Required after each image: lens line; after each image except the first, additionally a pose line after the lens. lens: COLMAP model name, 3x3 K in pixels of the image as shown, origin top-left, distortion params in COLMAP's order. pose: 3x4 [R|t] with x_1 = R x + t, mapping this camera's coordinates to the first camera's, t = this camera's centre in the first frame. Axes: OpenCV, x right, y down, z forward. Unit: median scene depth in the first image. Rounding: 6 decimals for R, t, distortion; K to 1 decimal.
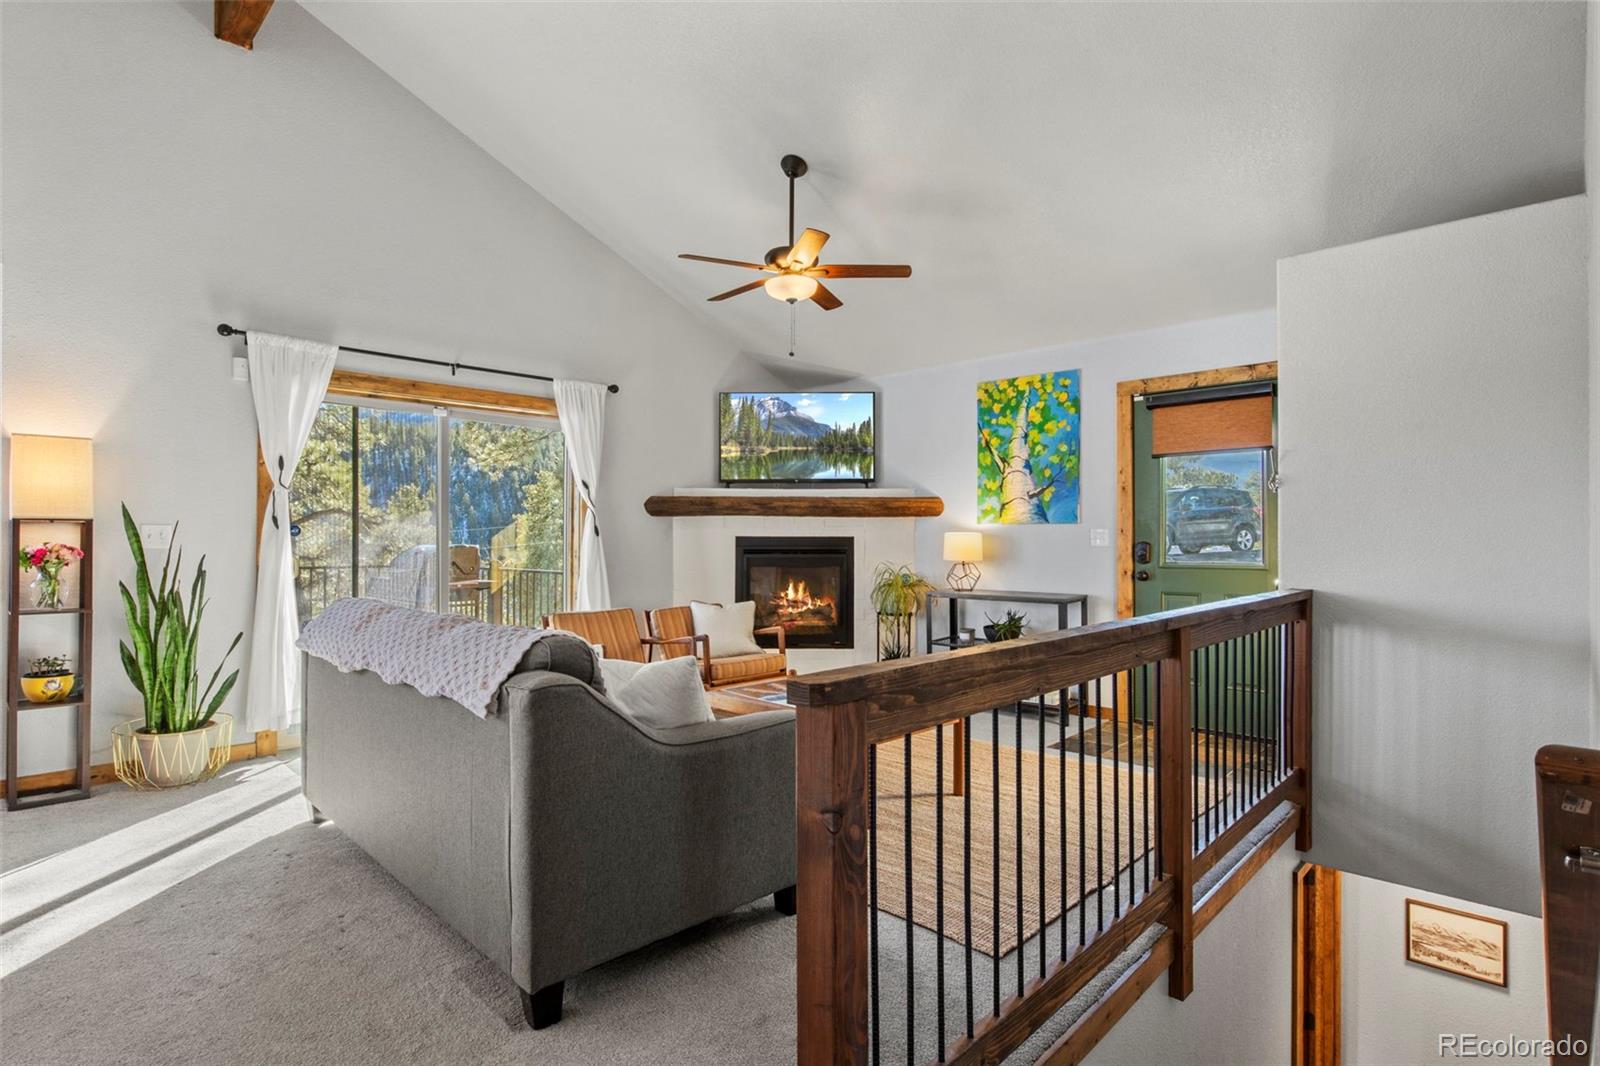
lens RADIAL K [[798.0, 0, 810.3], [0, 798.0, 538.8], [0, 0, 1]] dist [-0.004191, -0.000730]
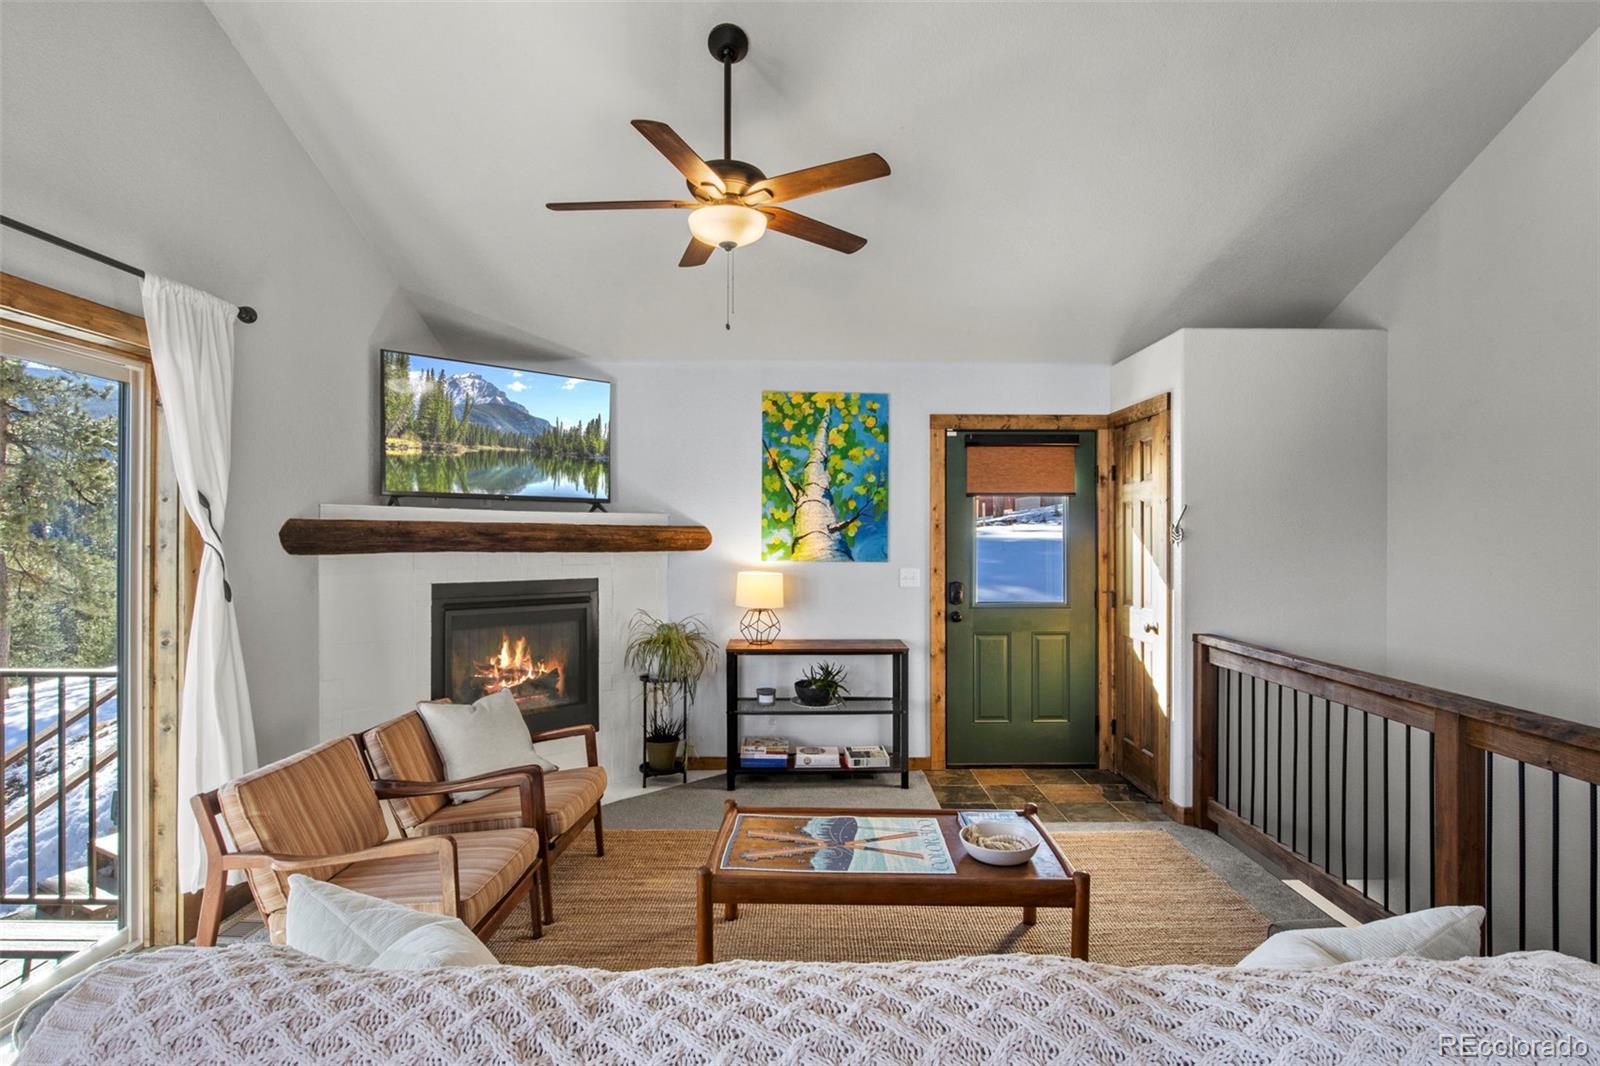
lens RADIAL K [[807.2, 0, 813.1], [0, 807.2, 546.0], [0, 0, 1]] dist [-0.001704, 0.000249]
pose [[0.719152, -0.004890, 0.694836, -0.351591], [-0.002082, 0.999956, 0.009192, -0.043591], [-0.694850, -0.008057, 0.719110, 0.370556]]
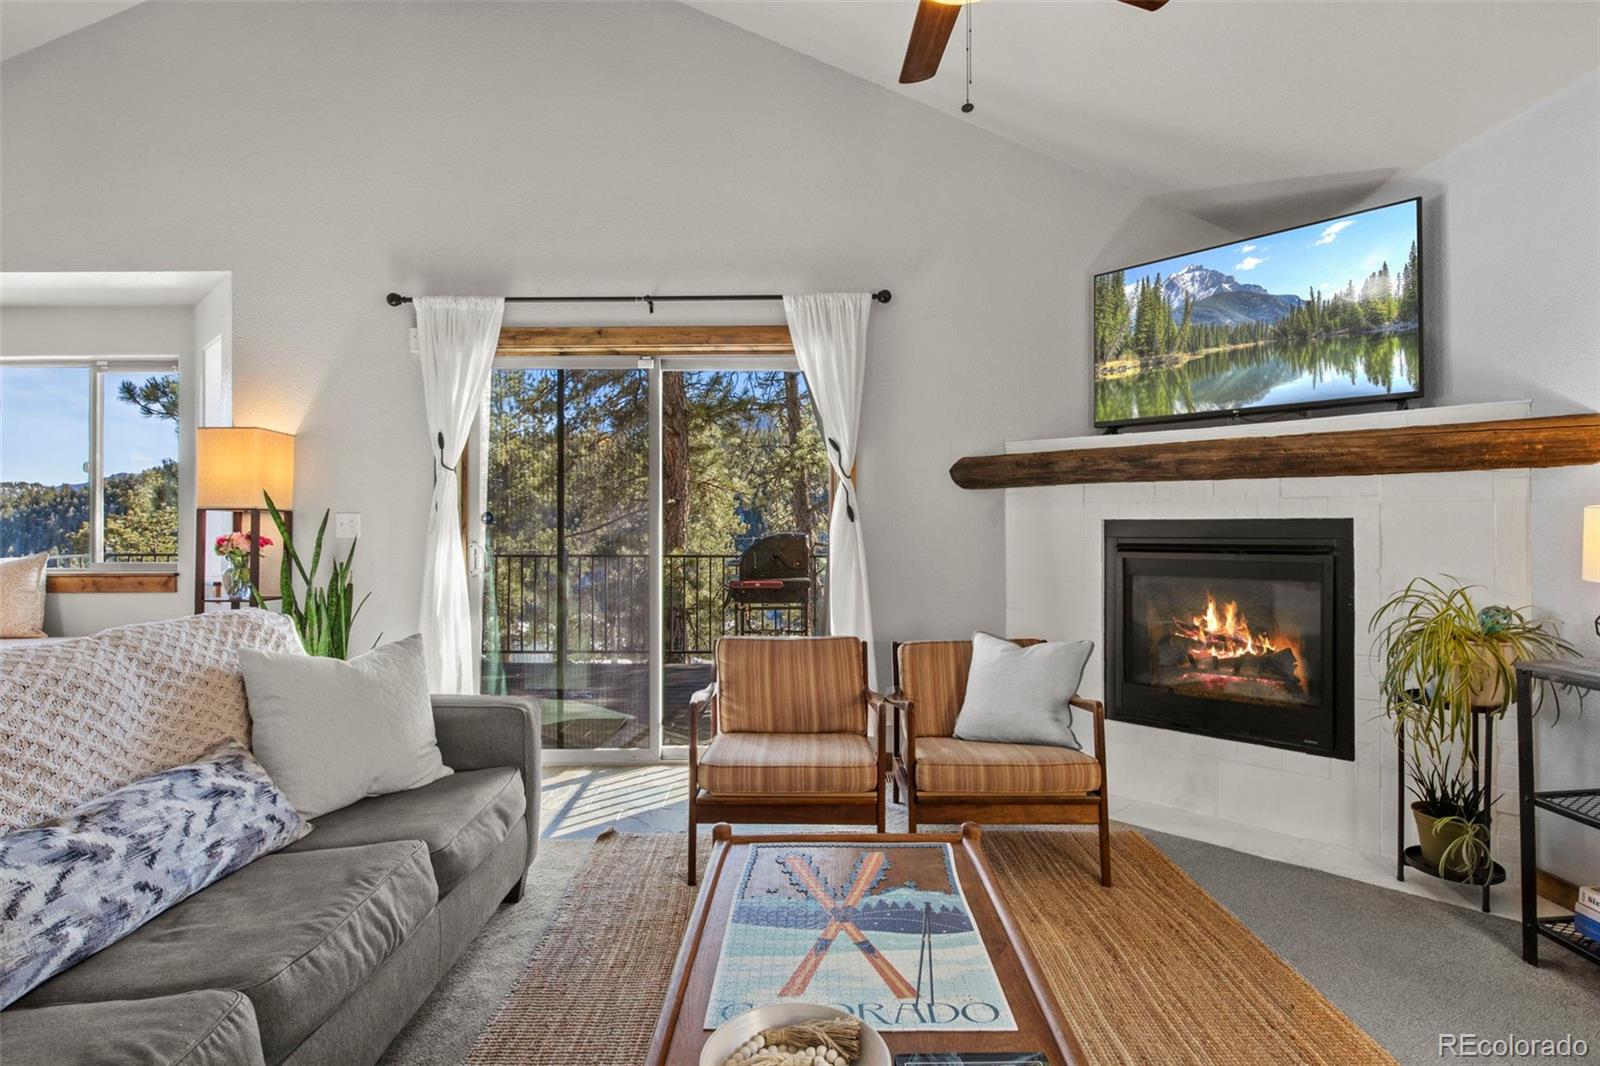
lens RADIAL K [[815.0, 0, 804.7], [0, 815.0, 524.9], [0, 0, 1]] dist [0.002118, 0.000060]
pose [[0.698839, -0.002327, -0.715275, 0.189082], [0.006909, 0.999970, 0.003497, -0.002923], [0.715245, -0.007386, 0.698834, 0.491836]]
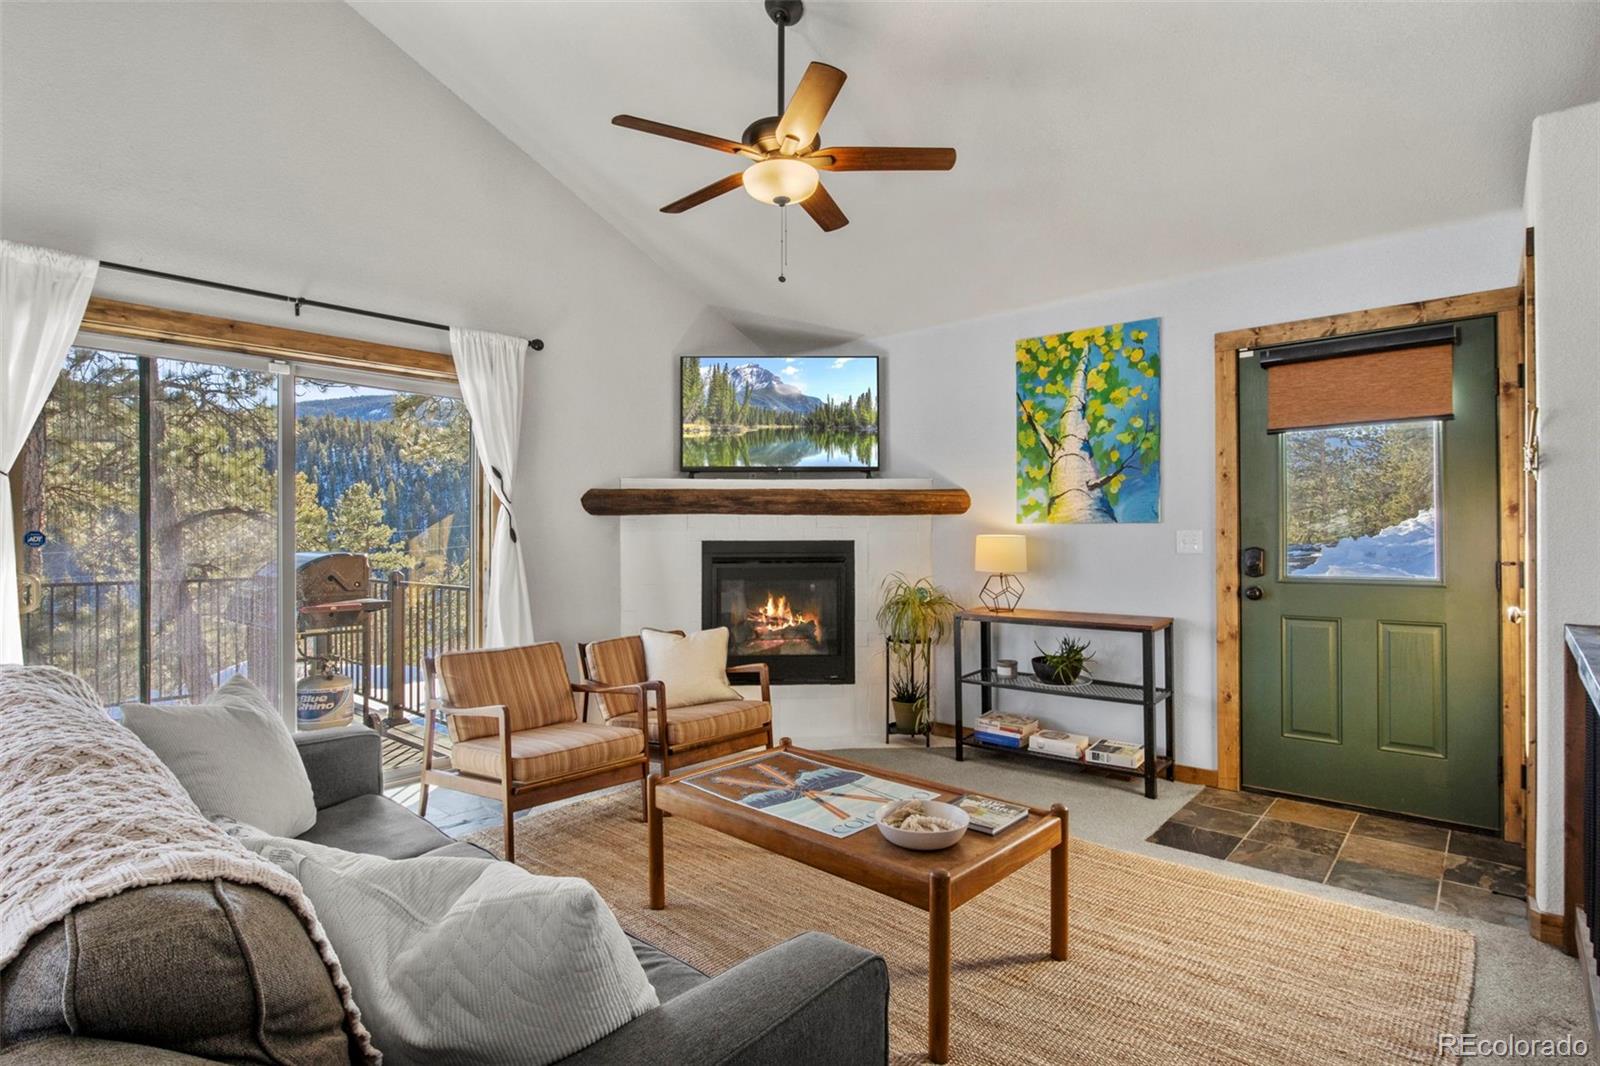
lens RADIAL K [[798.0, 0, 810.3], [0, 798.0, 538.8], [0, 0, 1]] dist [-0.004191, -0.000730]
pose [[0.999166, -0.004736, 0.040556, -0.022244], [0.004617, 0.999985, 0.003022, -0.007493], [-0.040570, -0.002833, 0.999173, 0.247310]]
